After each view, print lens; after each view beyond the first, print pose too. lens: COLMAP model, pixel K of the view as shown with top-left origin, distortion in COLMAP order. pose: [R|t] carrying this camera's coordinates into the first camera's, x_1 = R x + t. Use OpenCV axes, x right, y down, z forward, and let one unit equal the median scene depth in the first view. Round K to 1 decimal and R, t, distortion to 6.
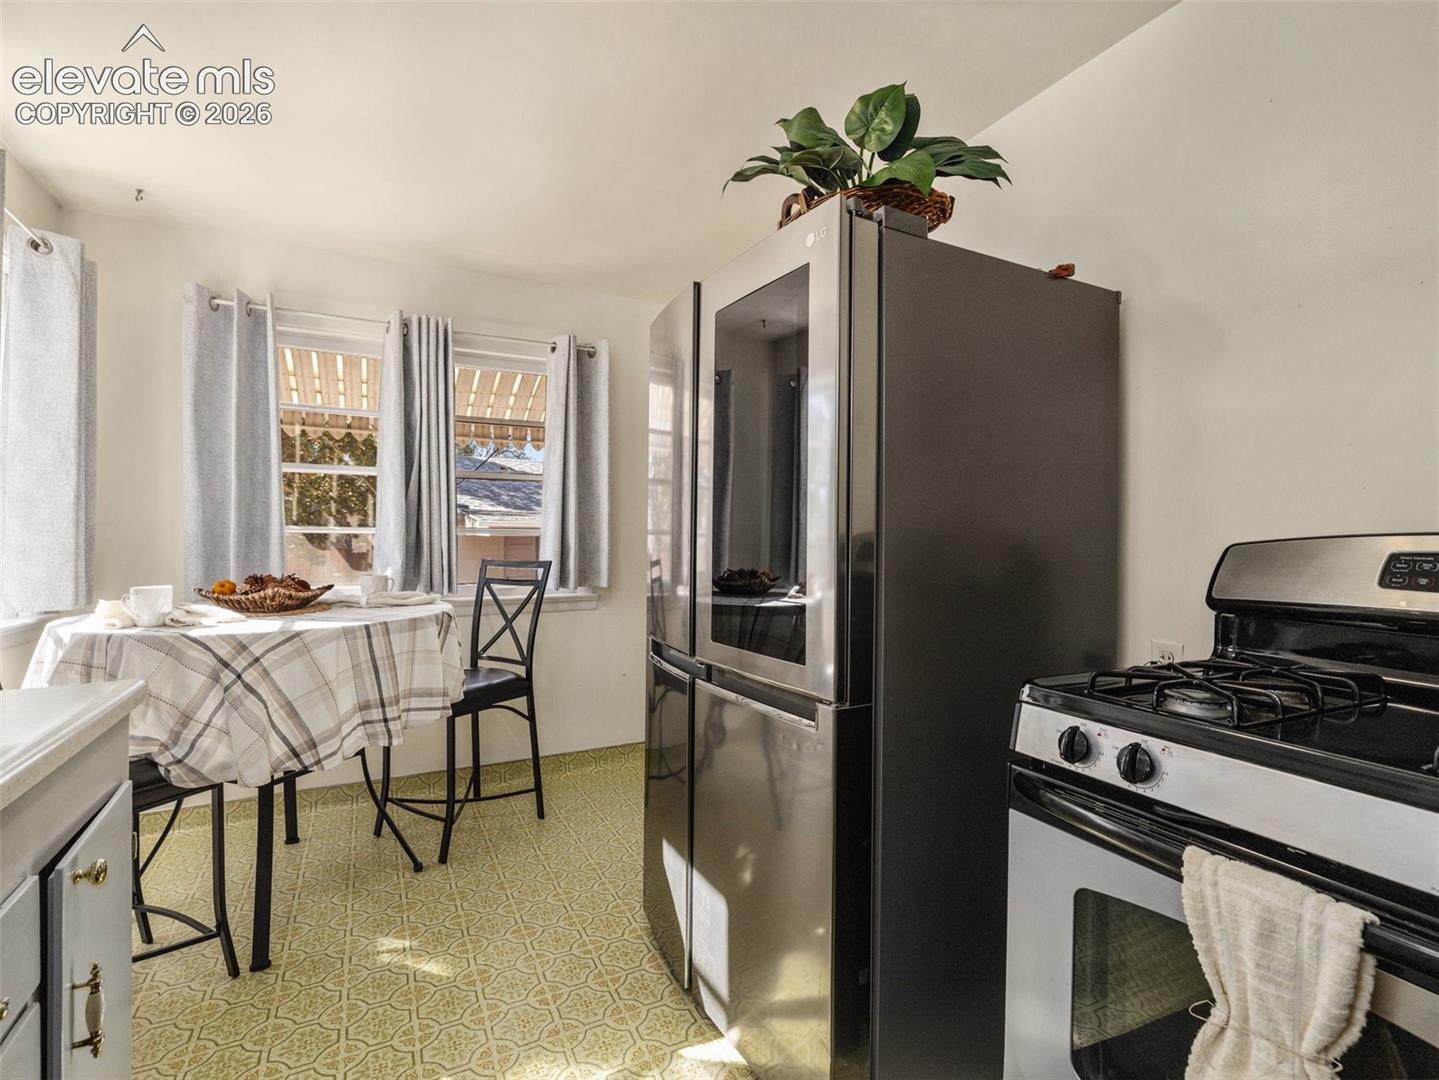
lens RADIAL K [[686.3, 0, 712.3], [0, 686.3, 537.5], [0, 0, 1]] dist [0.002425, -0.000304]
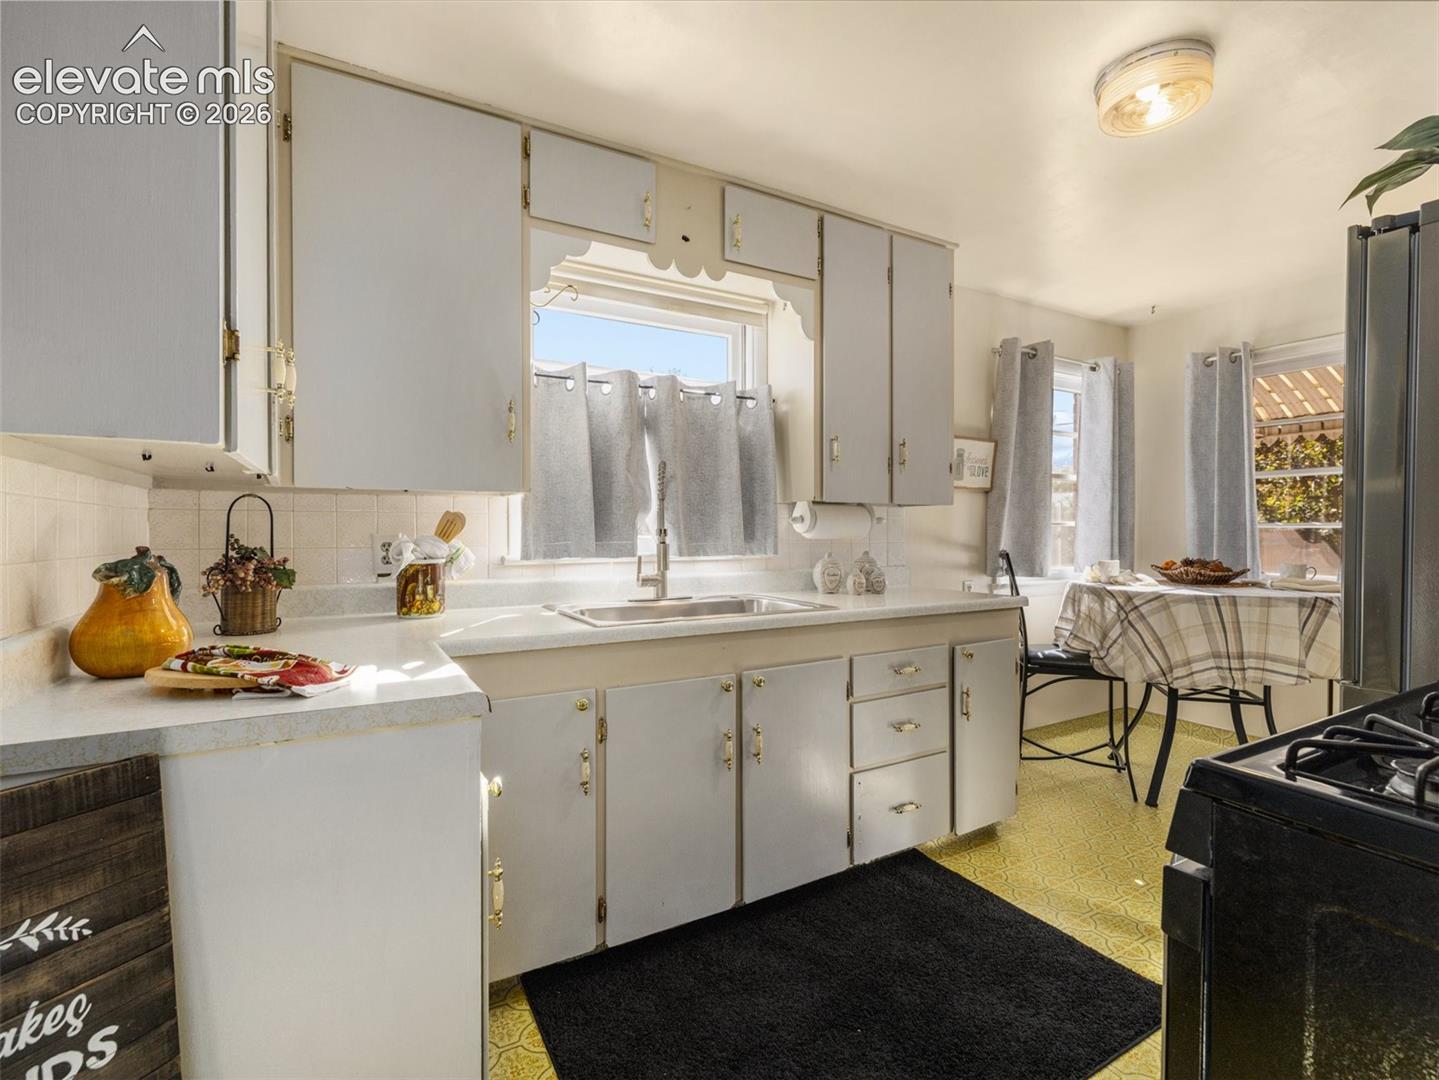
lens RADIAL K [[686.3, 0, 712.3], [0, 686.3, 537.5], [0, 0, 1]] dist [0.002425, -0.000304]
pose [[0.053601, 0.011152, -0.998500, 0.853743], [0.000949, 0.999937, 0.011219, -0.007789], [0.998562, -0.001549, 0.053587, -0.090661]]
